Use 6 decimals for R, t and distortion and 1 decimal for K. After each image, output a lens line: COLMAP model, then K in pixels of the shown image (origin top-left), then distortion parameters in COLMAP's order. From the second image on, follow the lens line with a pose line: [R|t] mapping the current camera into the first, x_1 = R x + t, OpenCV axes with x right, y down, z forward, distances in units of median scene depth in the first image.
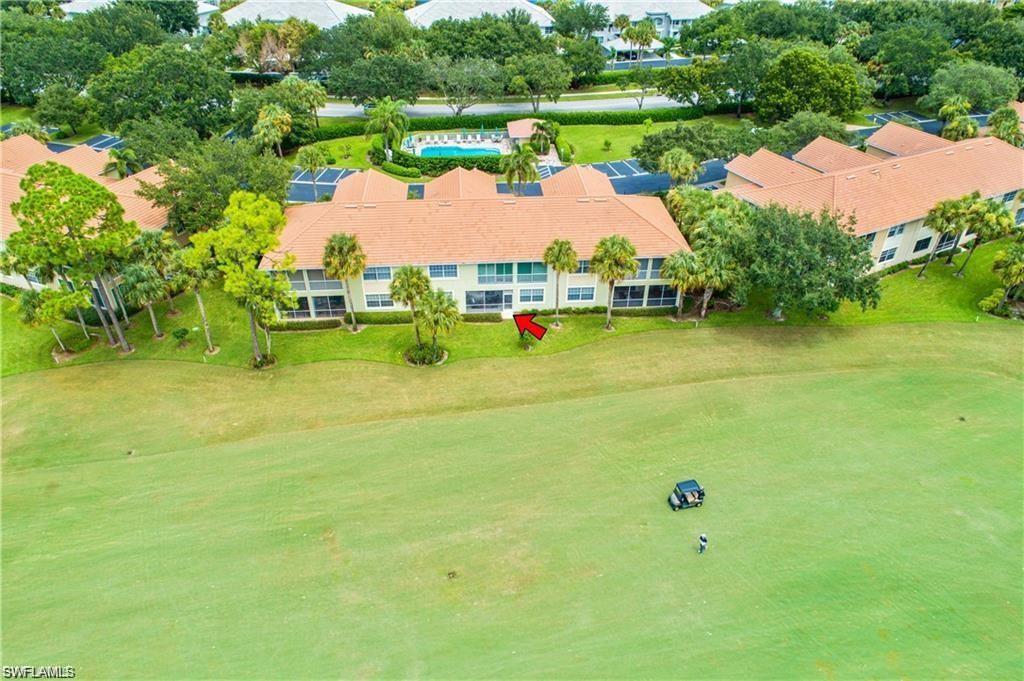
lens RADIAL K [[689.3, 0, 512.0], [0, 689.3, 340.5], [0, 0, 1]] dist [0.002030, 0.002808]
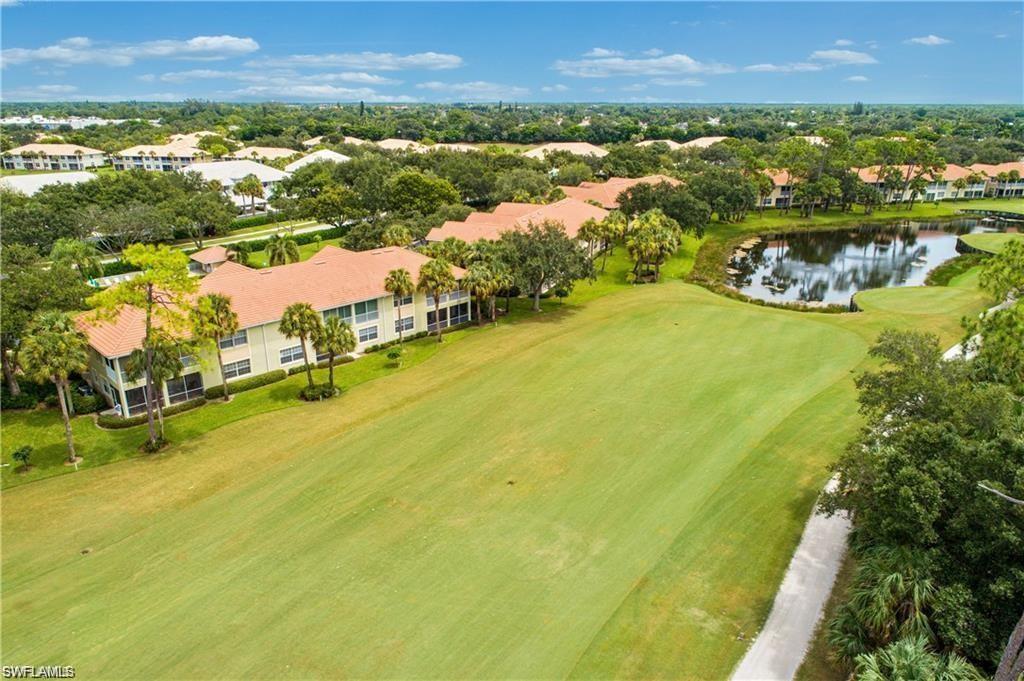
lens RADIAL K [[689.3, 0, 512.0], [0, 689.3, 340.5], [0, 0, 1]] dist [0.002030, 0.002808]
pose [[0.754263, -0.224568, 0.616974, -0.497643], [0.387538, 0.910812, -0.142253, 0.196432], [-0.530001, 0.346397, 0.774021, 0.029597]]
